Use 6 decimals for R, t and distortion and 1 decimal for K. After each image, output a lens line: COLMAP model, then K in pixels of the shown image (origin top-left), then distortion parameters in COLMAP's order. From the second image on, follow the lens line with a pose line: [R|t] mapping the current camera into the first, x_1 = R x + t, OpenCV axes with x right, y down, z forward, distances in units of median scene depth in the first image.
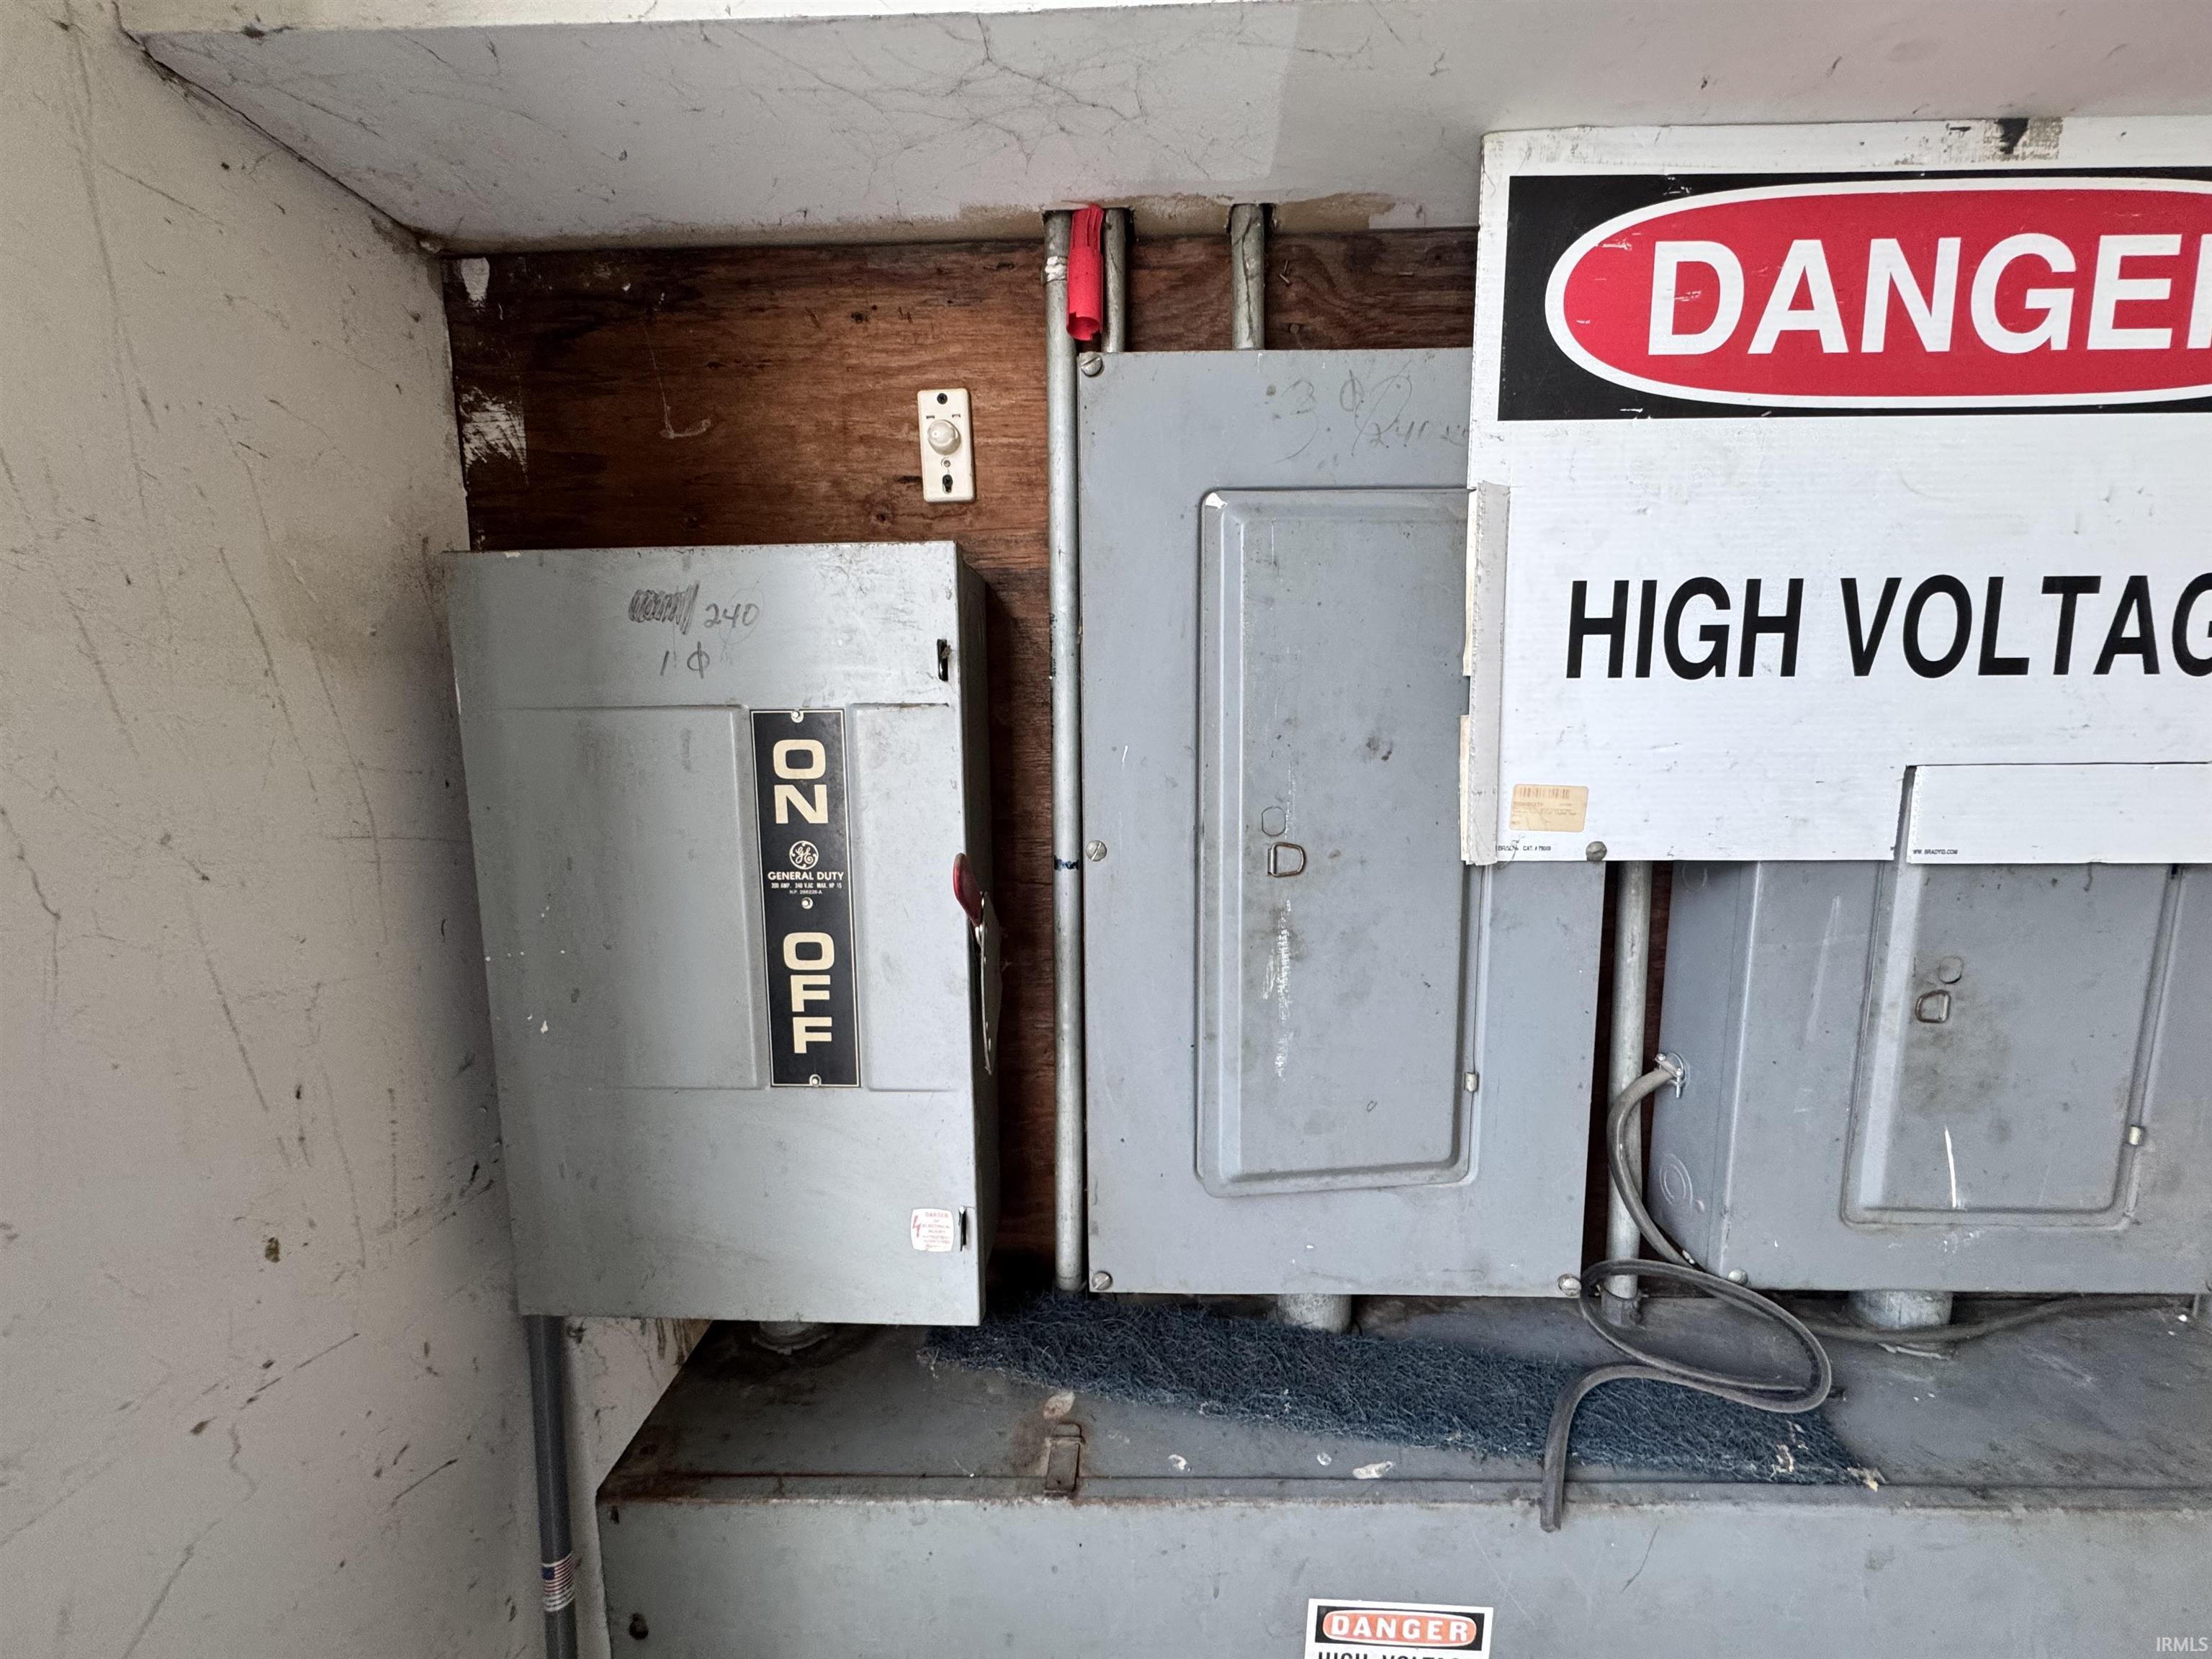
lens RADIAL K [[887.4, 0, 1104.7], [0, 887.4, 835.3], [0, 0, 1]] dist [-0.001175, -0.000142]
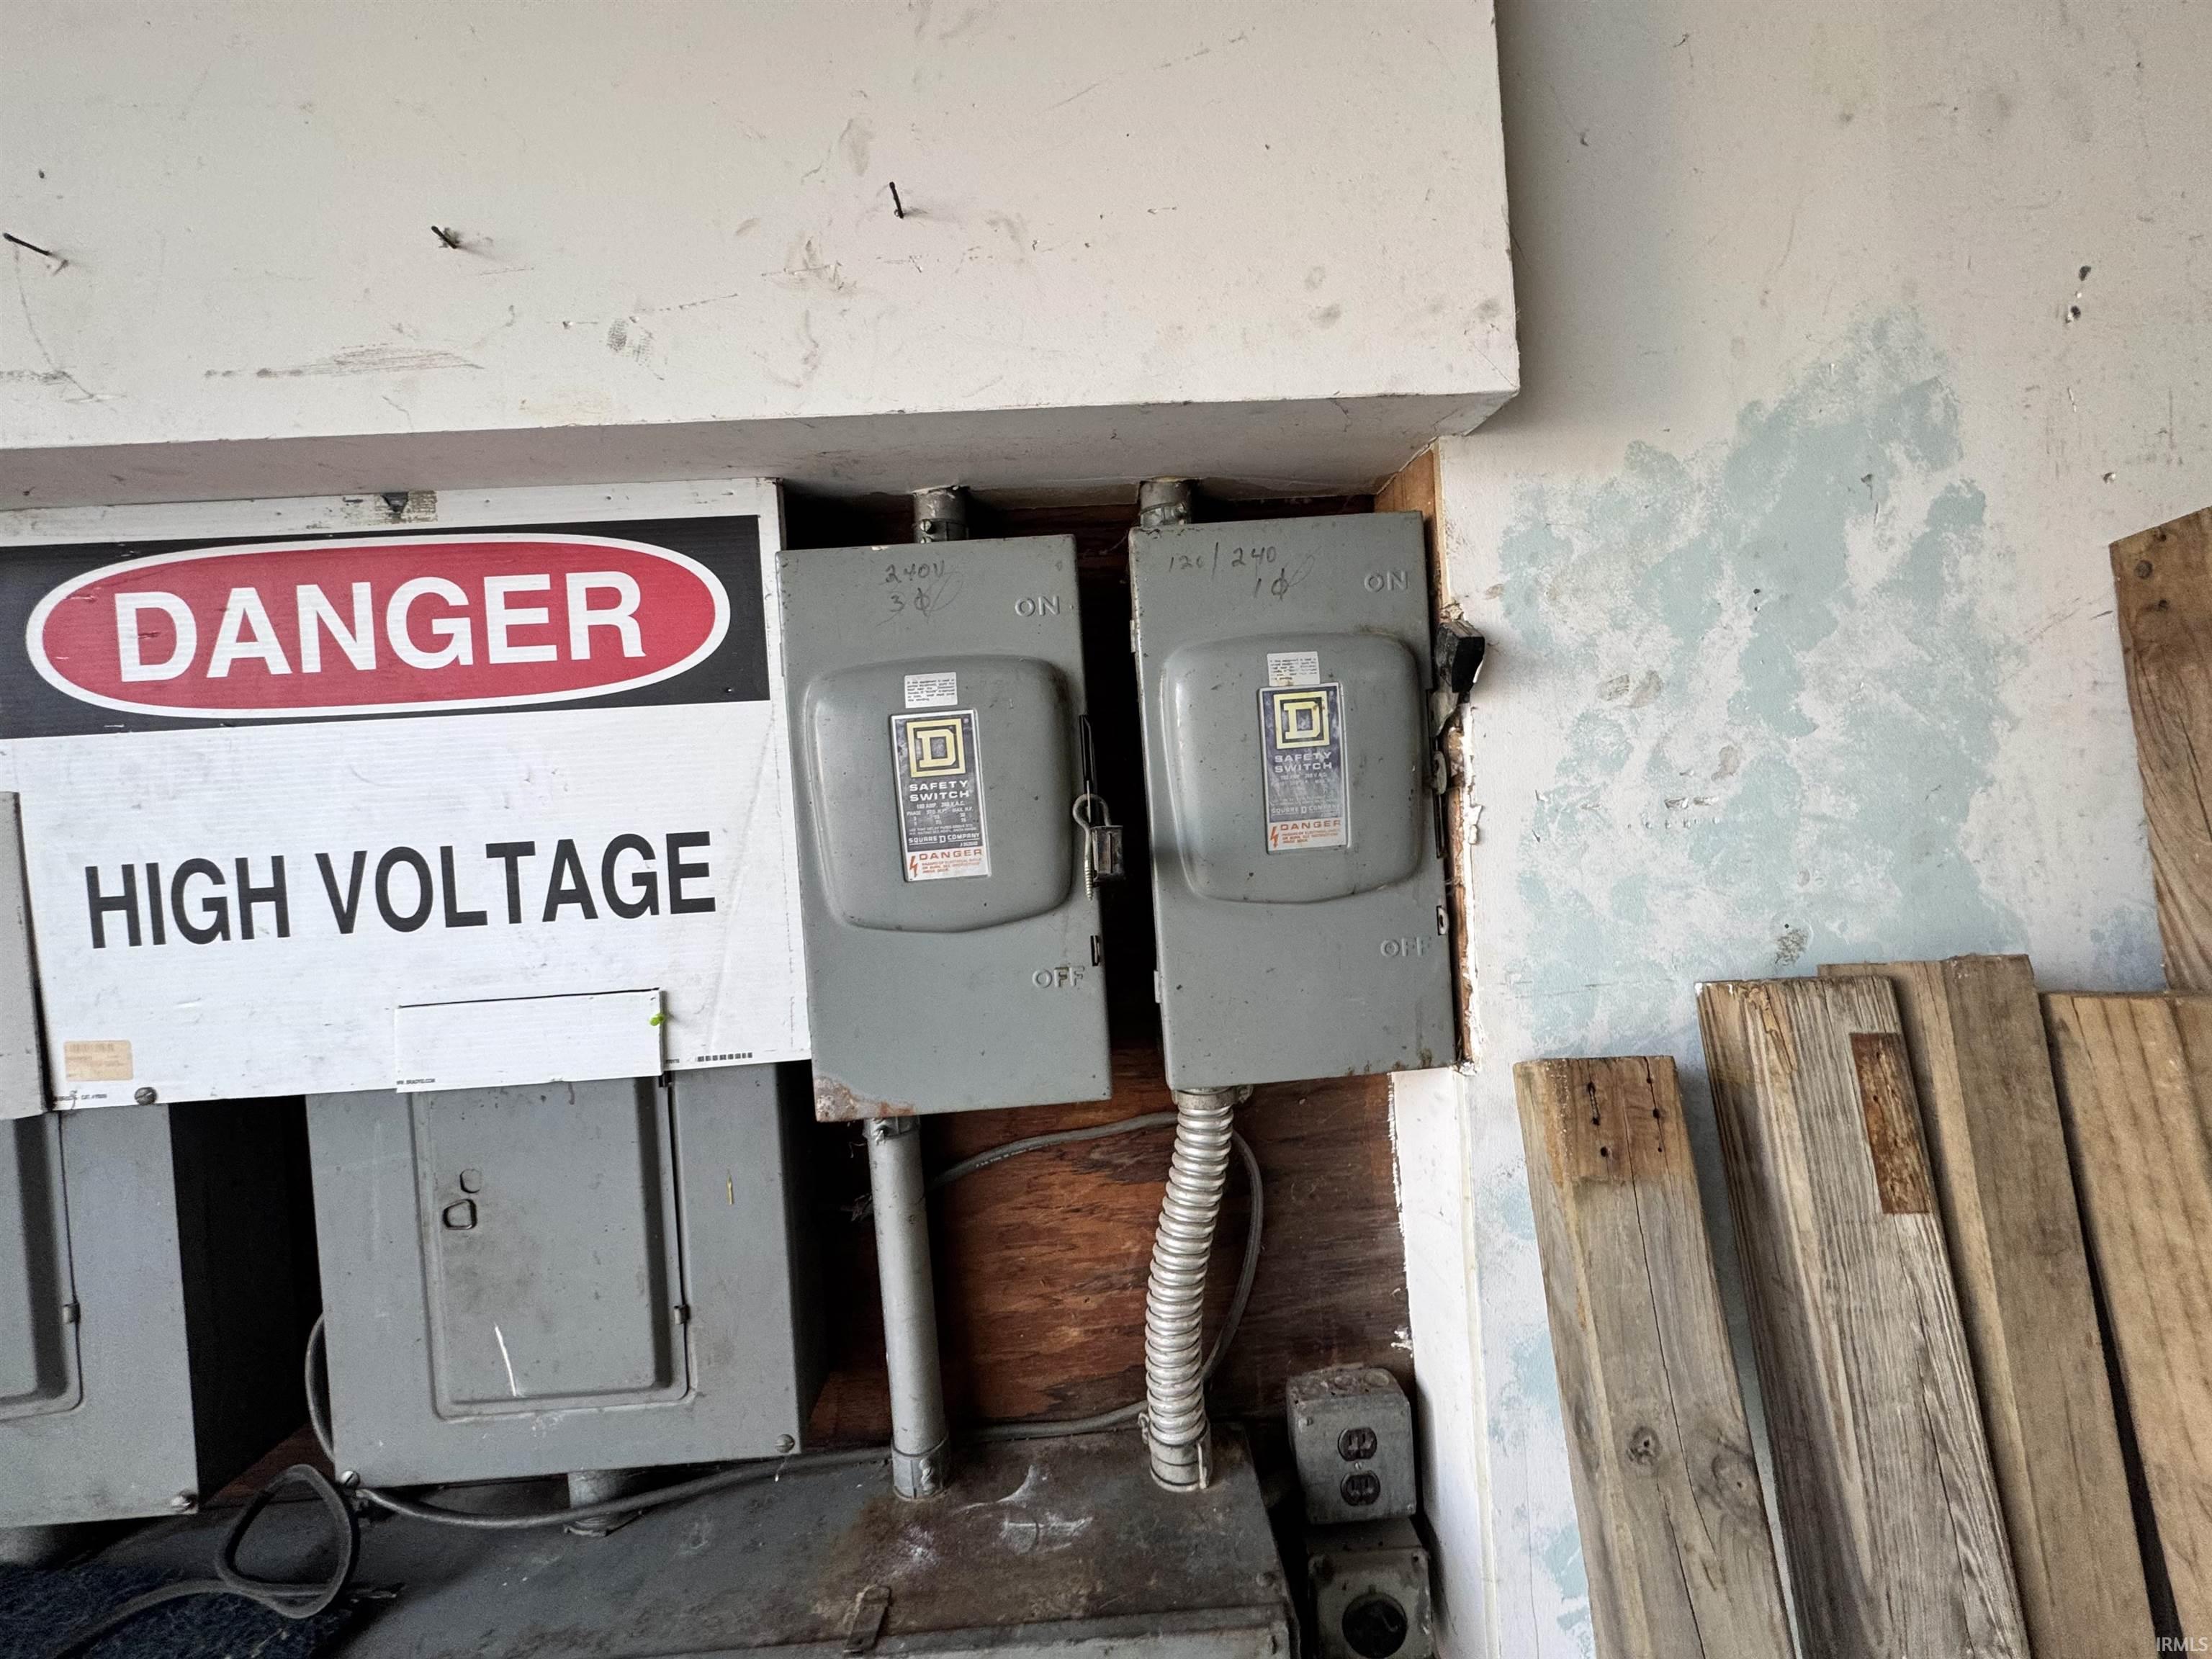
lens RADIAL K [[887.4, 0, 1105.6], [0, 887.4, 824.6], [0, 0, 1]] dist [-0.001175, -0.000142]
pose [[0.996717, -0.052598, 0.061546, 1.817647], [0.058744, 0.992974, -0.102720, -0.145668], [-0.055710, 0.105998, 0.992804, -0.238603]]
